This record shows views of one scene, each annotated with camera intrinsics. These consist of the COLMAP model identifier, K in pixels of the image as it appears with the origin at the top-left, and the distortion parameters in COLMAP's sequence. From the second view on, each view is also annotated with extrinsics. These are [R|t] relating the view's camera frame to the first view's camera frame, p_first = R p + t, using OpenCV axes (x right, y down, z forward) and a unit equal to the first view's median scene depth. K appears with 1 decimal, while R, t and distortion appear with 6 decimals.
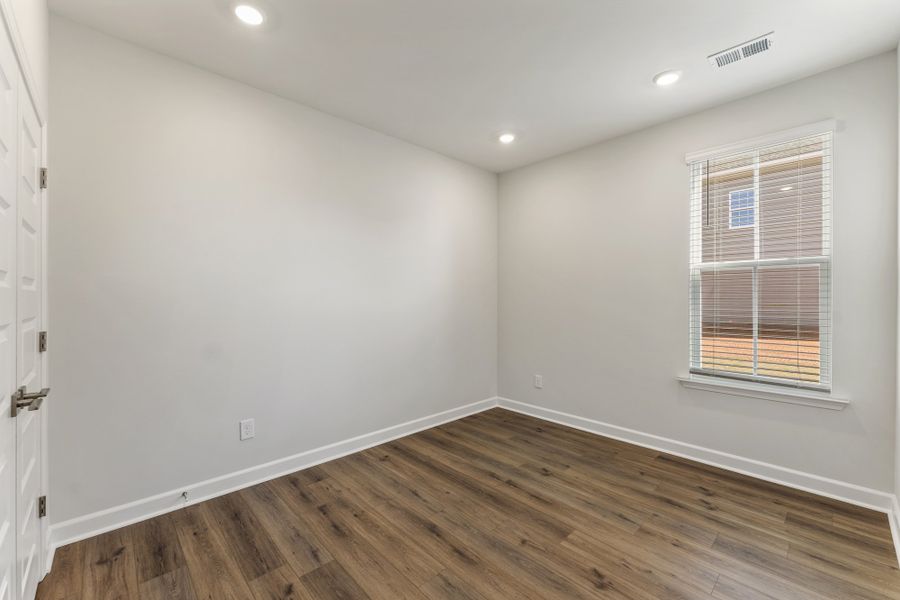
lens RADIAL K [[539.4, 0, 450.0], [0, 539.4, 300.0], [0, 0, 1]] dist [0.000330, 0.000211]
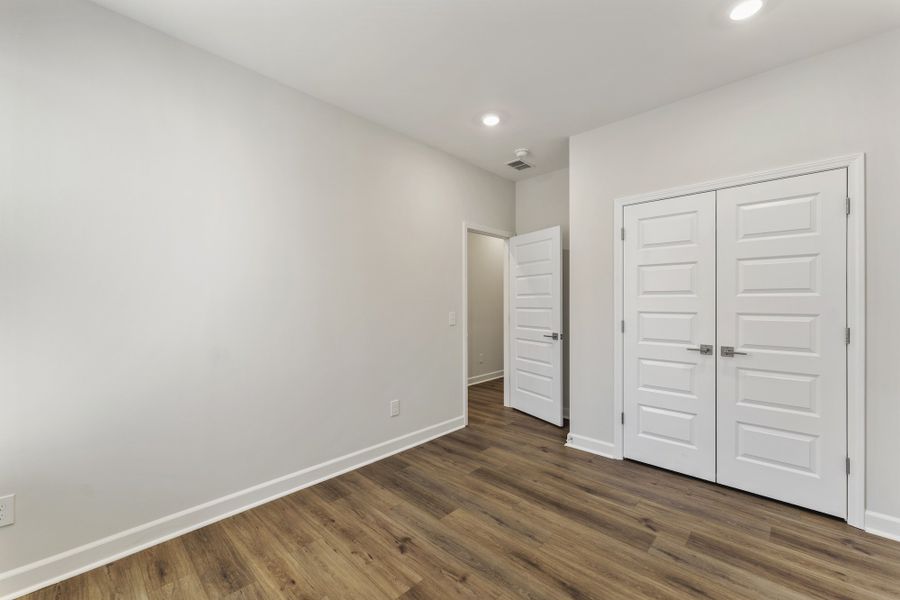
lens RADIAL K [[539.4, 0, 450.0], [0, 539.4, 300.0], [0, 0, 1]] dist [0.000330, 0.000211]
pose [[-0.999496, 0.001605, -0.031693, 0.197413], [0.001659, 0.999997, -0.001694, -0.007130], [0.031690, -0.001746, -0.999496, 2.000088]]
